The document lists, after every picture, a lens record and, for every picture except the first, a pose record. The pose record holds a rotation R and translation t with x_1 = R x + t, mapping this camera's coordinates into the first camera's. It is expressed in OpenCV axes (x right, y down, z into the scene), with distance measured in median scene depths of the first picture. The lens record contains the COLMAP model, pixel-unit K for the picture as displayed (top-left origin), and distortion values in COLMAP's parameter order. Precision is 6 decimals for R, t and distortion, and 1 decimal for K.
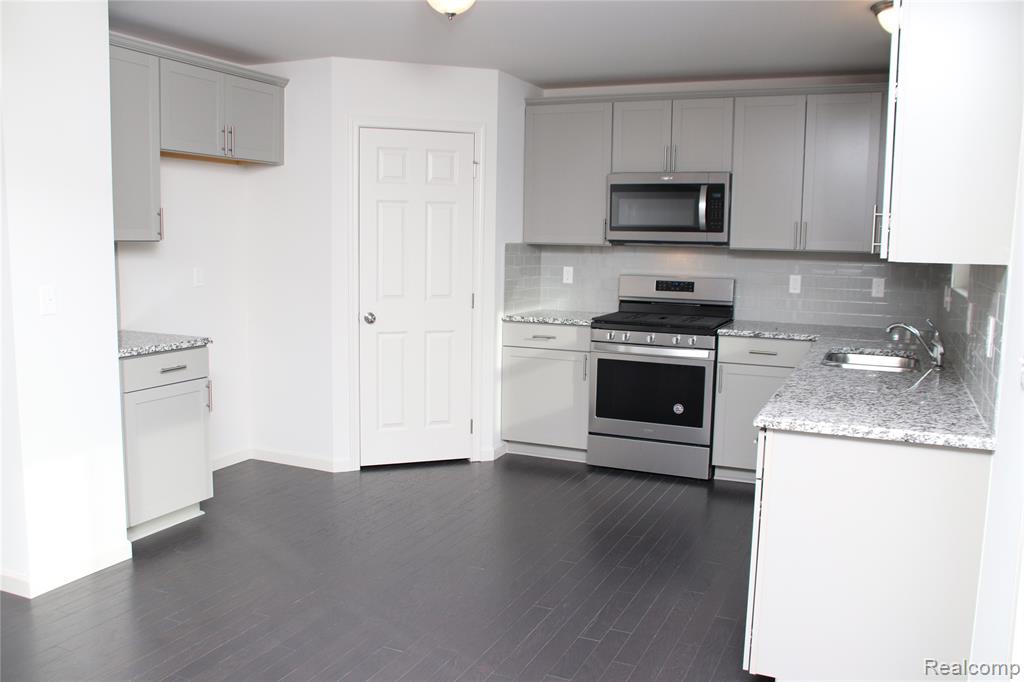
lens RADIAL K [[850.1, 0, 508.7], [0, 850.1, 341.3], [0, 0, 1]] dist [-0.145102, 0.138034]
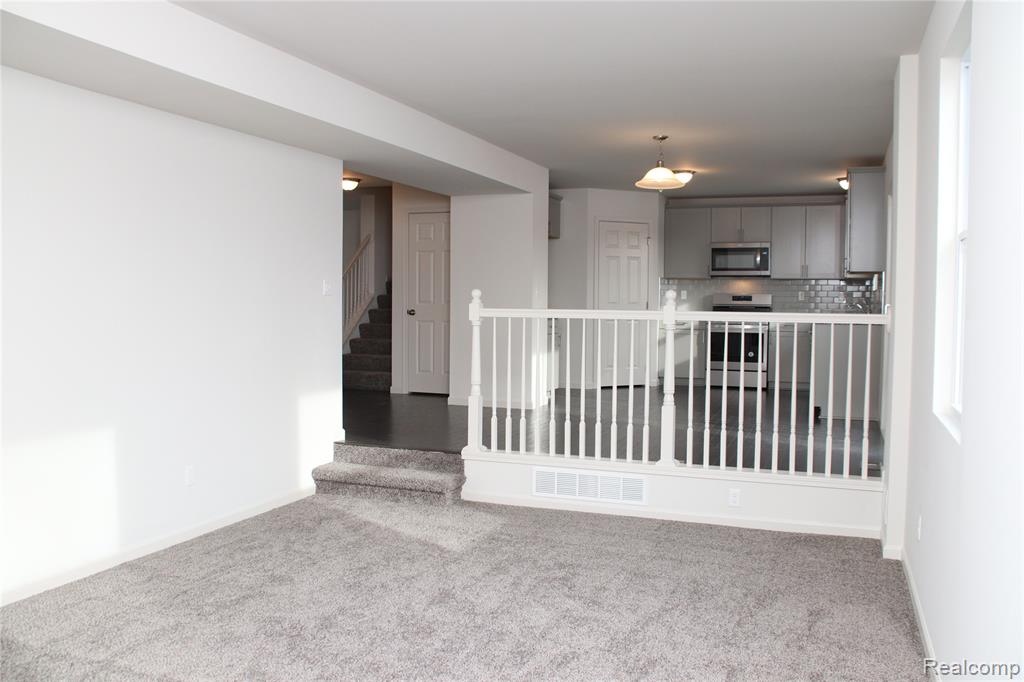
lens RADIAL K [[850.1, 0, 508.7], [0, 850.1, 341.3], [0, 0, 1]] dist [-0.145102, 0.138034]
pose [[0.998526, -0.011518, 0.053048, -0.492682], [0.015341, 0.997271, -0.072223, 0.183156], [-0.052072, 0.072930, 0.995977, -1.012237]]
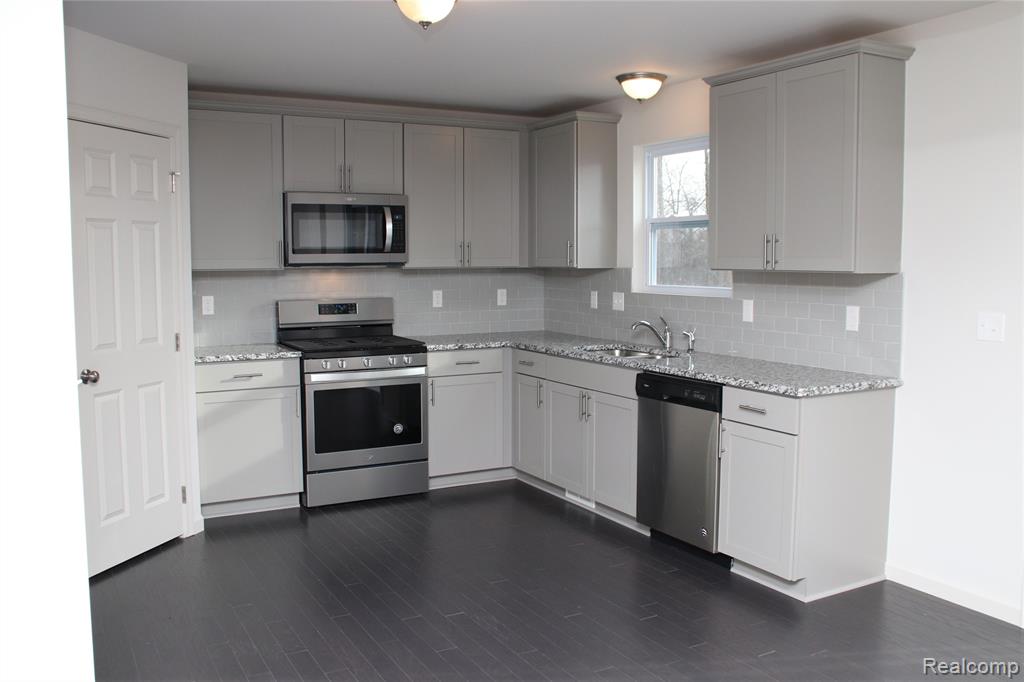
lens RADIAL K [[892.4, 0, 512.0], [0, 892.4, 341.0], [0, 0, 1]] dist [-0.148456, 0.162317]
pose [[0.598650, -0.090761, 0.795852, -0.534293], [0.110514, 0.993417, 0.030162, -0.039519], [-0.793351, 0.069896, 0.604739, 0.237448]]
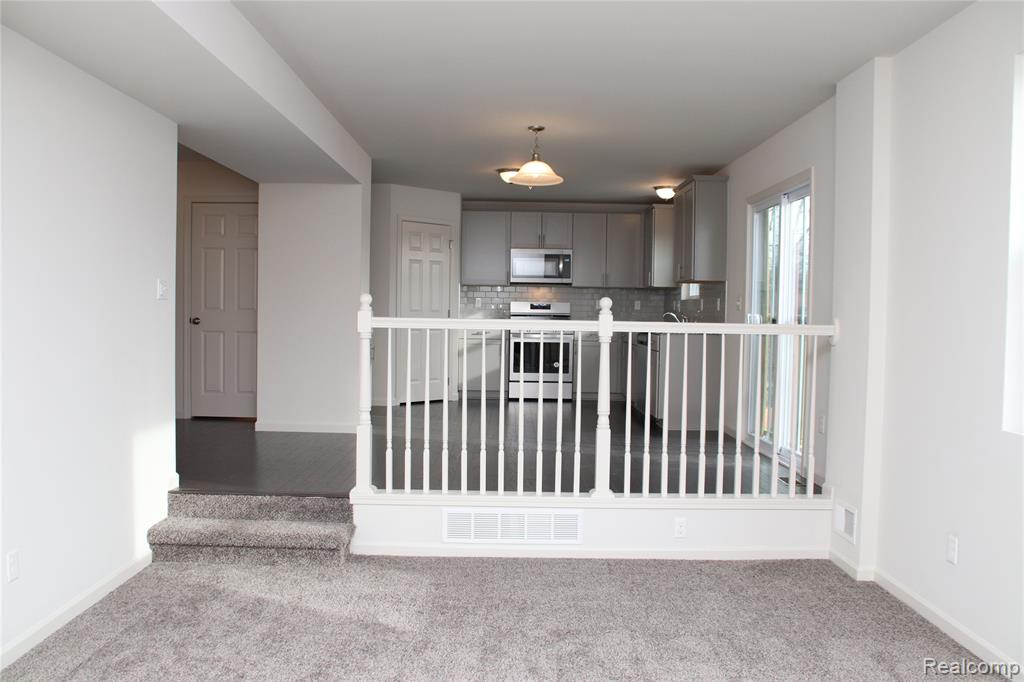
lens RADIAL K [[850.1, 0, 508.7], [0, 850.1, 341.3], [0, 0, 1]] dist [-0.145102, 0.138034]
pose [[0.909353, -0.017242, 0.415667, -0.721454], [0.050244, 0.996379, -0.068588, 0.152645], [-0.412979, 0.083256, 0.906927, -0.771827]]
